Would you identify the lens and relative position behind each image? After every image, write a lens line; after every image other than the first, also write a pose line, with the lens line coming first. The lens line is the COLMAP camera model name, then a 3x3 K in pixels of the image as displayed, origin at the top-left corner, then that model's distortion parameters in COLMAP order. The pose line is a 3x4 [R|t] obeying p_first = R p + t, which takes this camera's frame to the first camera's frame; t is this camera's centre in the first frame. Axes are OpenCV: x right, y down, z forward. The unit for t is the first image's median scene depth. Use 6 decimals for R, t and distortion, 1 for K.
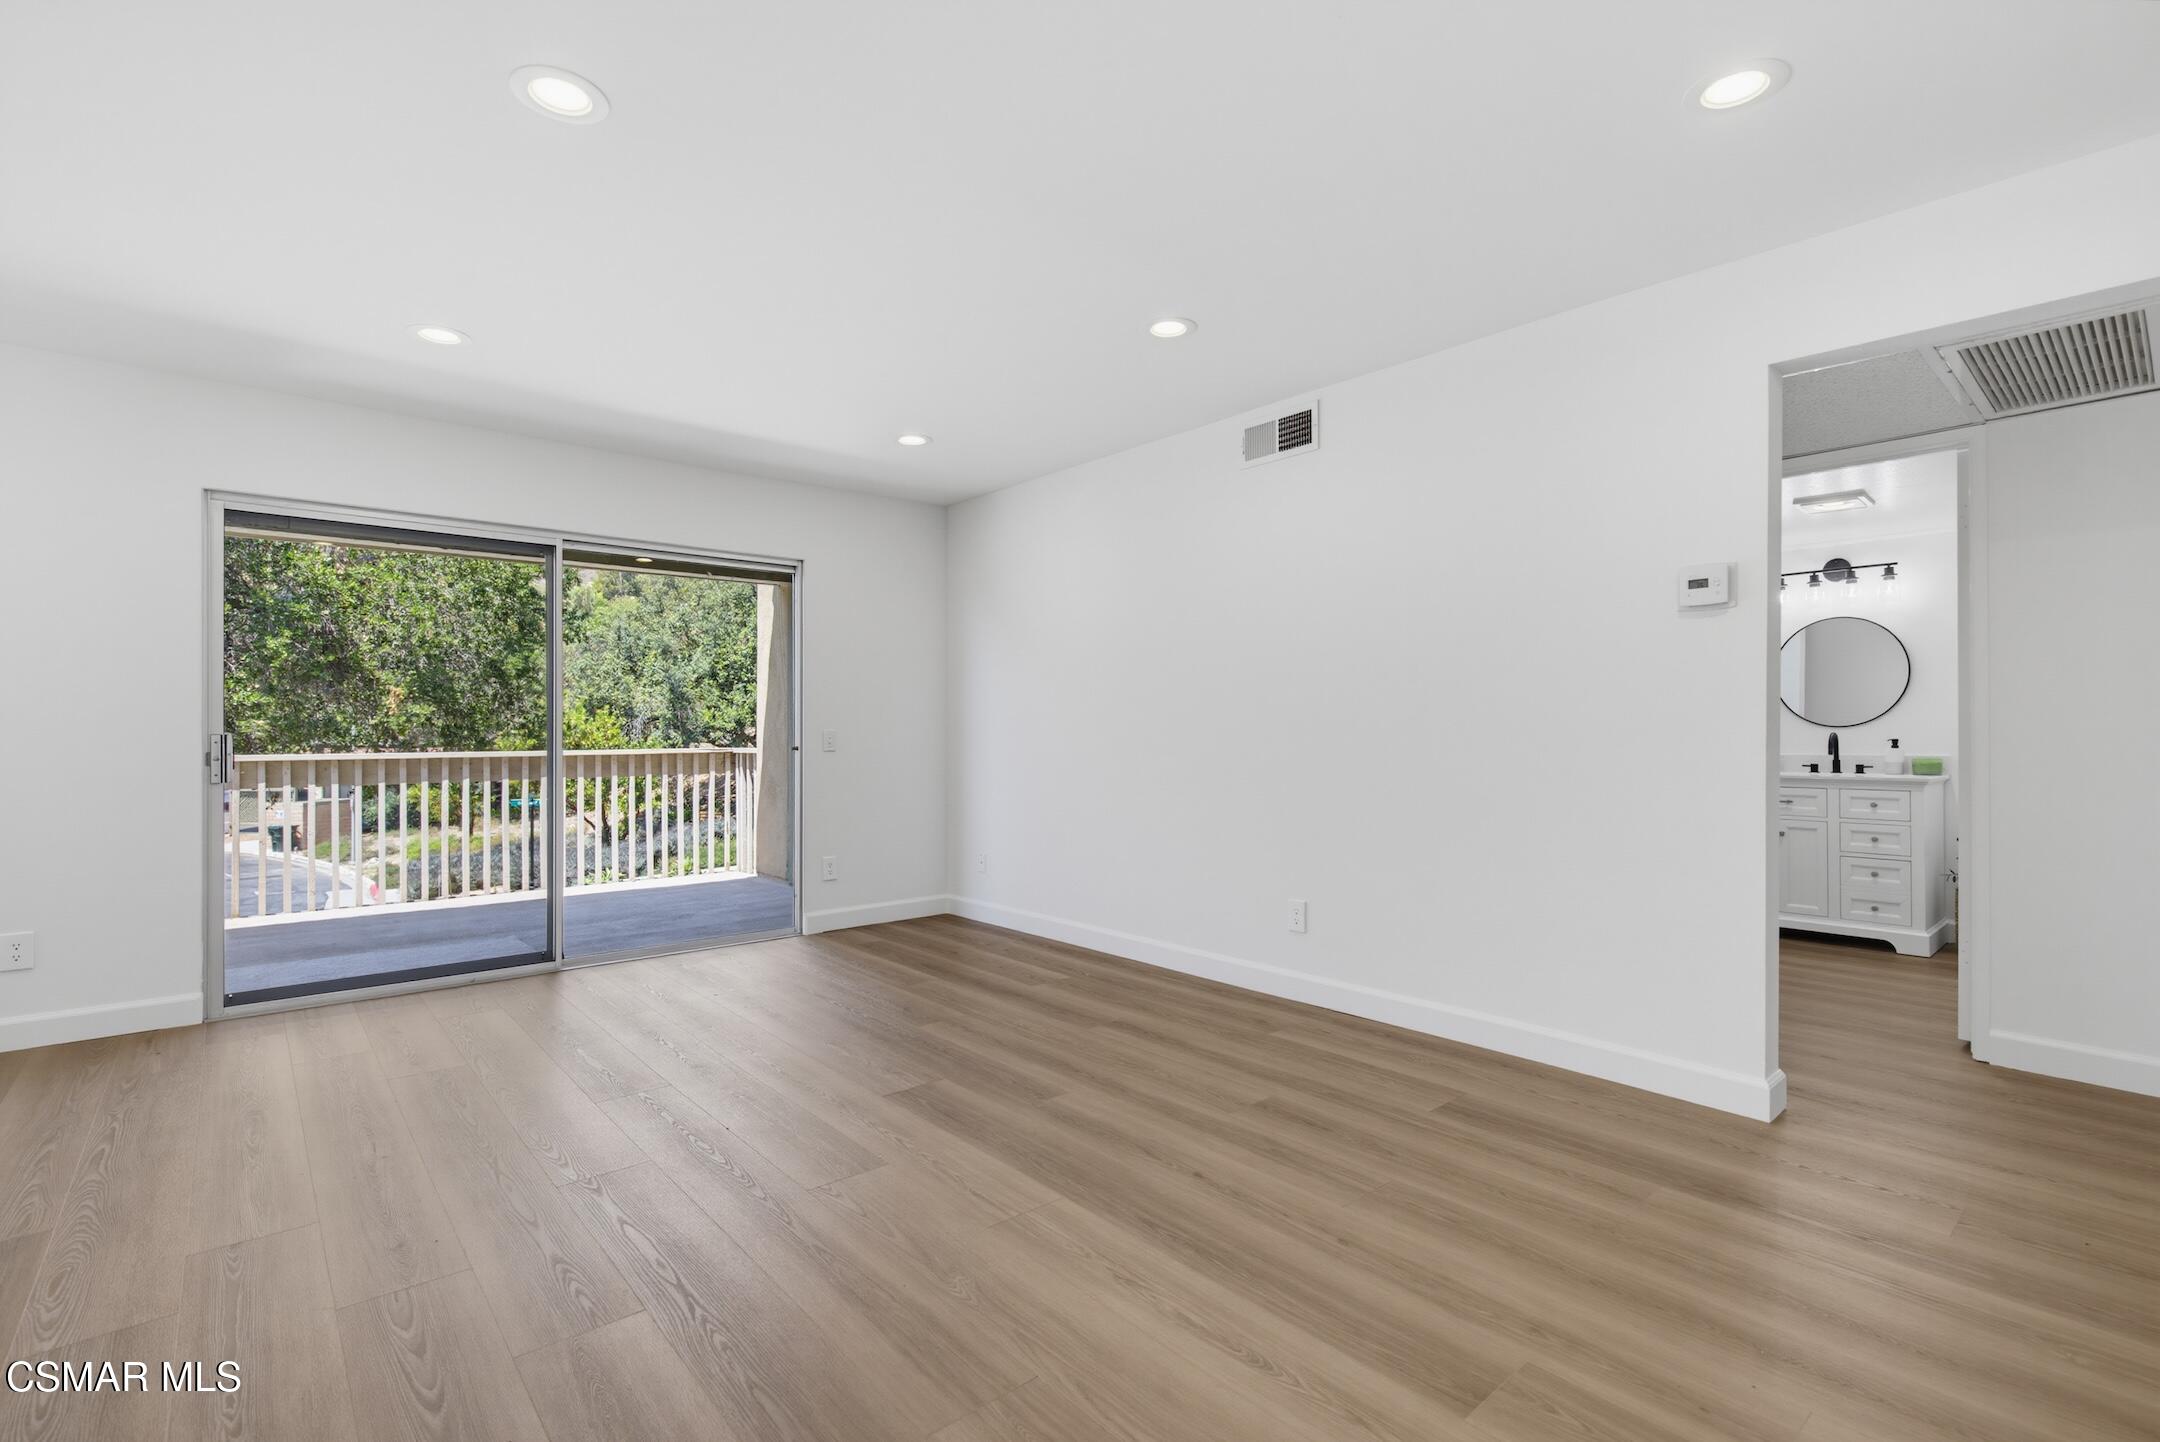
lens RADIAL K [[977.6, 0, 1081.6], [0, 977.6, 728.0], [0, 0, 1]] dist [0.000843, -0.000569]
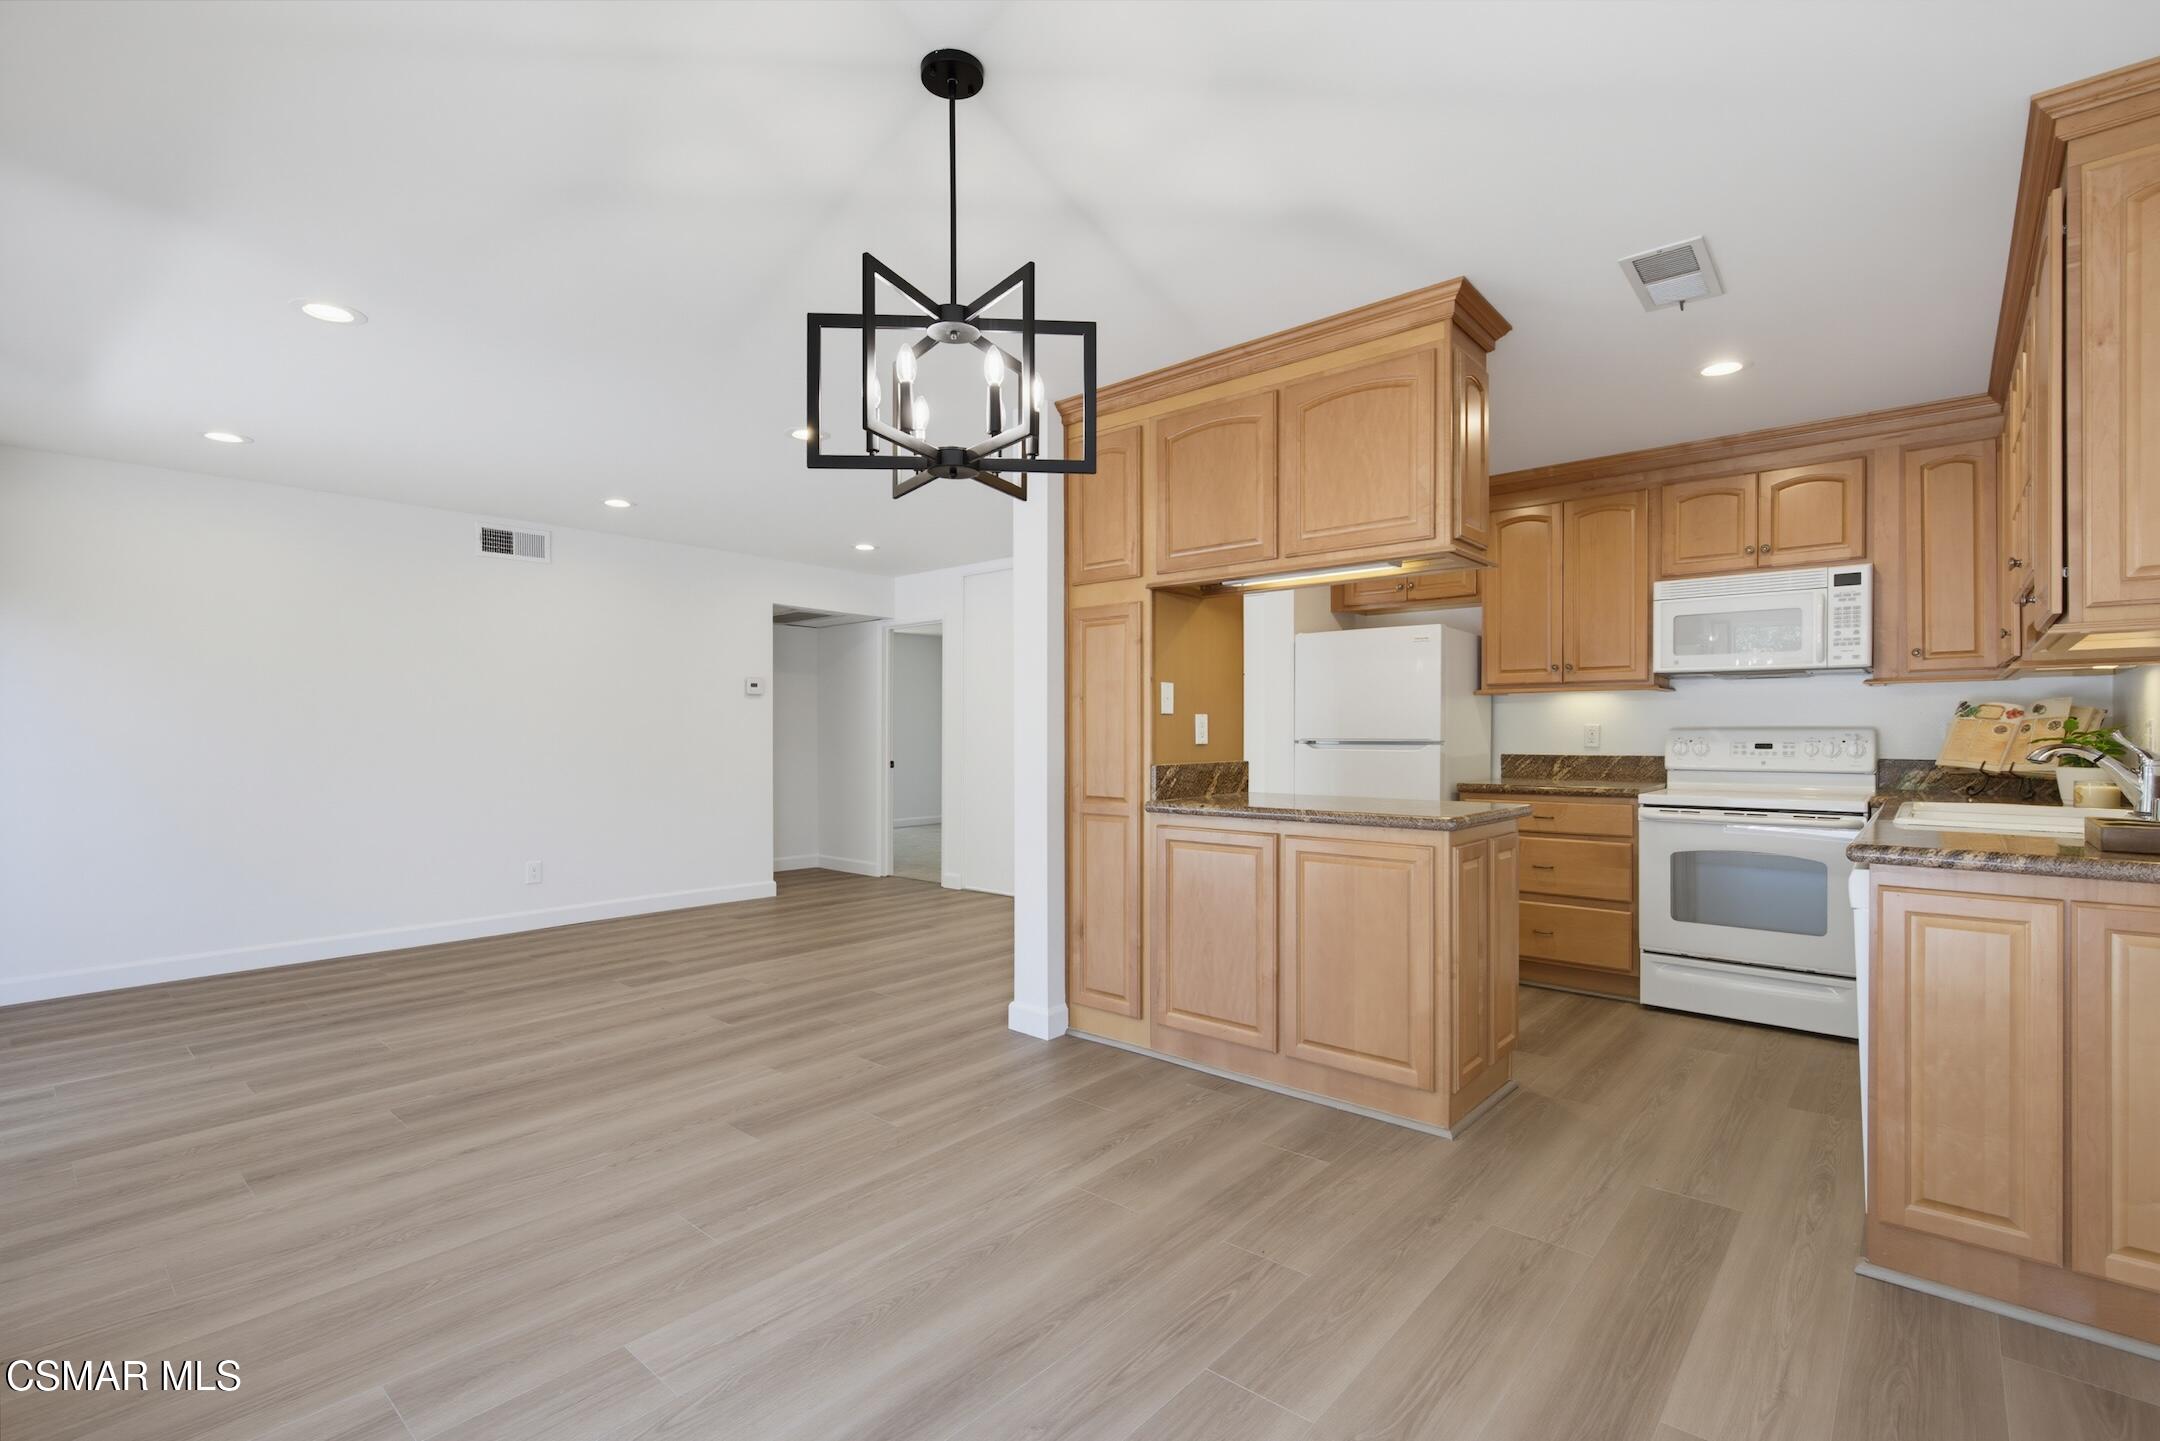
lens RADIAL K [[977.6, 0, 1083.9], [0, 977.6, 738.4], [0, 0, 1]] dist [0.000843, -0.000569]
pose [[-0.136912, -0.002276, 0.990581, -1.206342], [-0.000625, 0.999997, 0.002212, -0.014234], [-0.990583, -0.000316, -0.136913, 0.333625]]
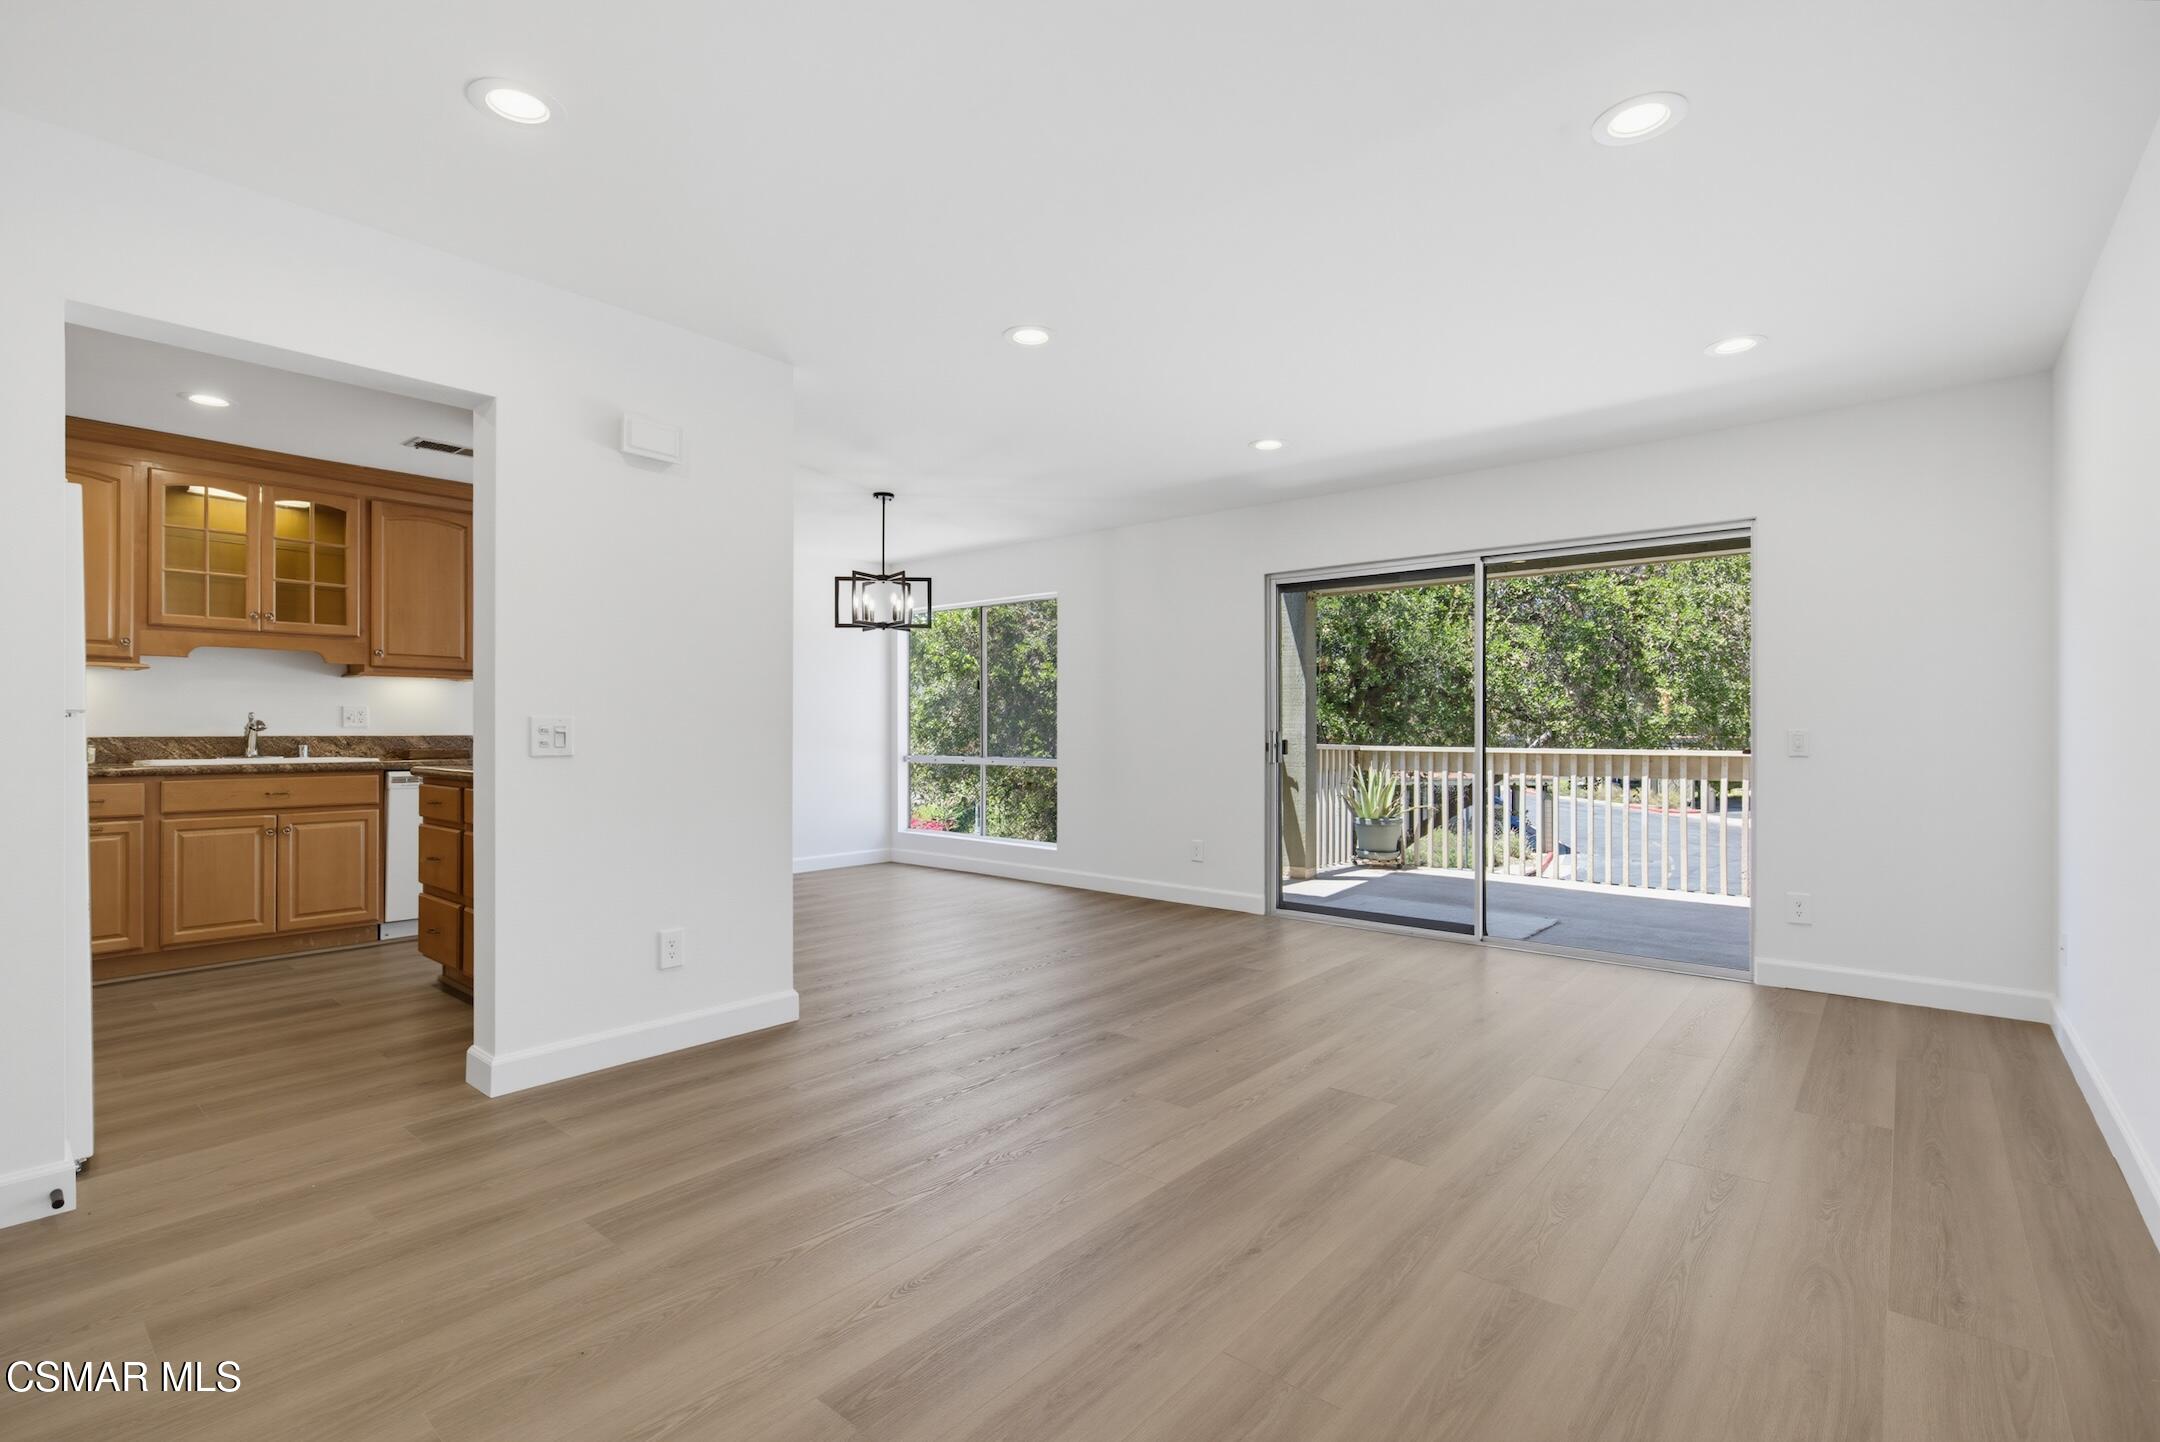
lens RADIAL K [[977.6, 0, 1077.7], [0, 977.6, 728.1], [0, 0, 1]] dist [0.000843, -0.000569]
pose [[0.151568, -0.000559, -0.988447, 0.503513], [0.001032, 0.999999, -0.000407, 0.001342], [0.988446, -0.000958, 0.151568, 0.387635]]
